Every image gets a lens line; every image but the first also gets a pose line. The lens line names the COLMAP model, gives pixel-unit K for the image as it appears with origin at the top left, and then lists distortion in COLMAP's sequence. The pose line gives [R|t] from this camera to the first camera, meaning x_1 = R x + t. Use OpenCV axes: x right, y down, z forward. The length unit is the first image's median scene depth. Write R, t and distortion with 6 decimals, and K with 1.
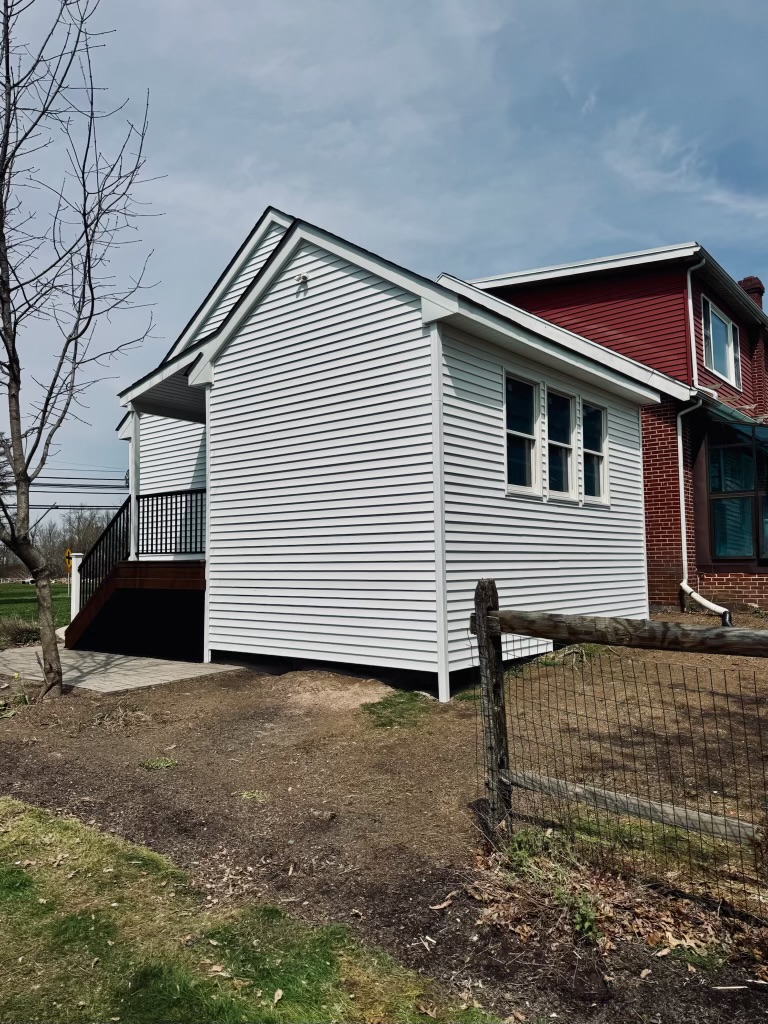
lens RADIAL K [[745.2, 0, 384.0], [0, 745.2, 512.0], [0, 0, 1]] dist [0.051169, -0.001020]
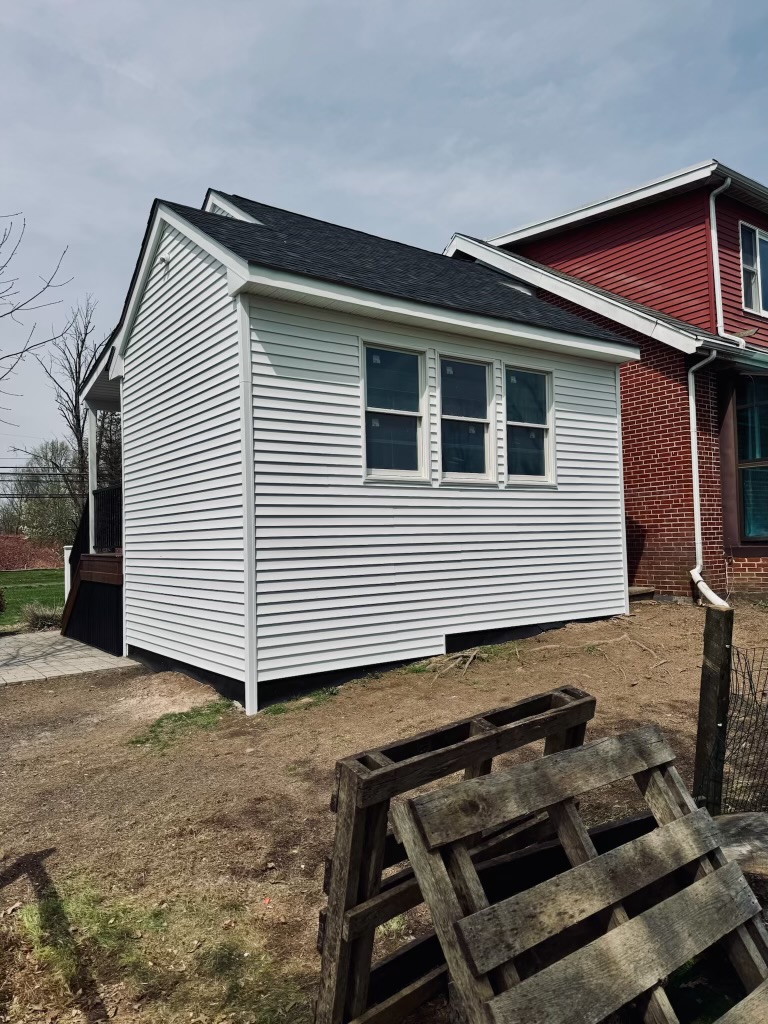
lens RADIAL K [[729.9, 0, 384.5], [0, 729.9, 517.6], [0, 0, 1]] dist [0.066343, -0.057923]
pose [[0.966762, -0.023896, -0.254558, 0.343925], [0.034566, 0.998698, 0.037523, -0.010120], [0.253330, -0.045075, 0.966329, 0.137228]]
